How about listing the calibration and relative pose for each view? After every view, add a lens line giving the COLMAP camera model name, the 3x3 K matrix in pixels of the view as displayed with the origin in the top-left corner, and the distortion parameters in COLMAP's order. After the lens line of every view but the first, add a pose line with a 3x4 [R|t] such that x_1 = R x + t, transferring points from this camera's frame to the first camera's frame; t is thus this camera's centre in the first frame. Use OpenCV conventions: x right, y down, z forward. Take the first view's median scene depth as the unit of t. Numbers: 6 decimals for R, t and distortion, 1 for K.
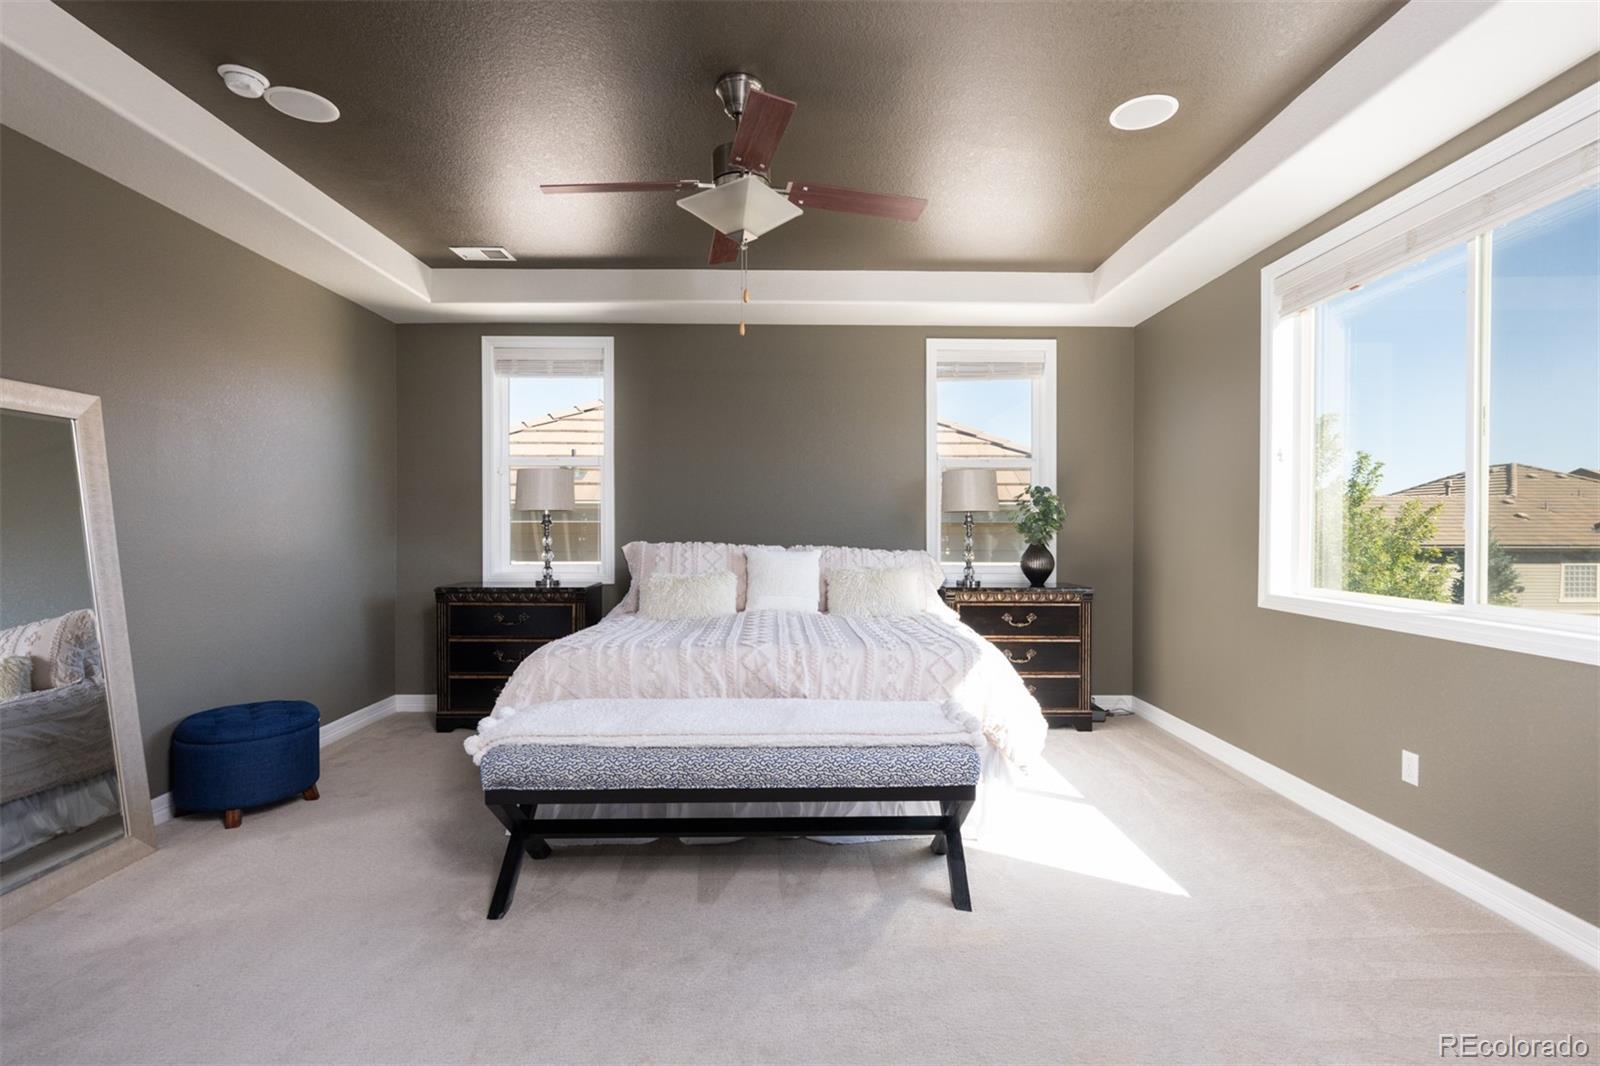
lens RADIAL K [[746.2, 0, 800.0], [0, 746.2, 533.0], [0, 0, 1]] dist [-0.000770, -0.000097]
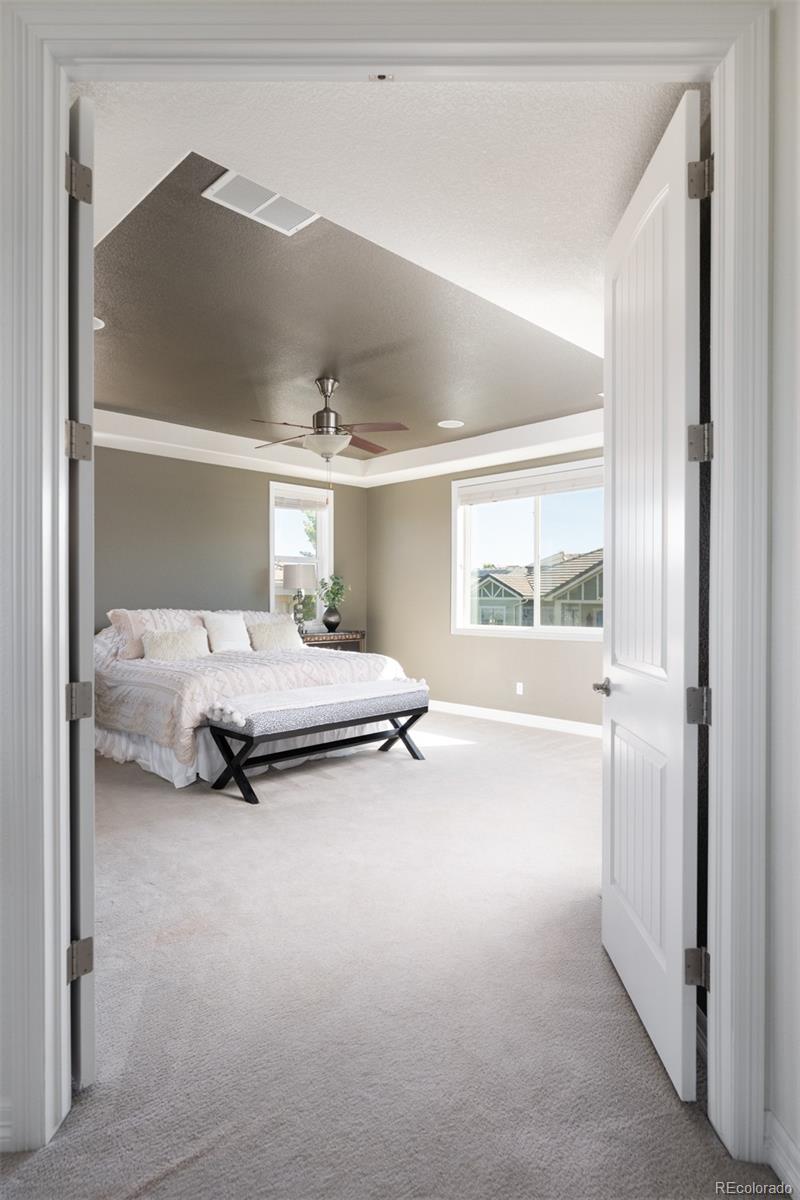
lens RADIAL K [[668.0, 0, 400.0], [0, 668.0, 600.0], [0, 0, 1]] dist [0.000134, -0.000010]
pose [[0.723213, -0.005379, 0.690605, -0.727769], [0.005728, 0.999982, 0.001790, -0.005200], [-0.690602, 0.002662, 0.723230, -0.276180]]
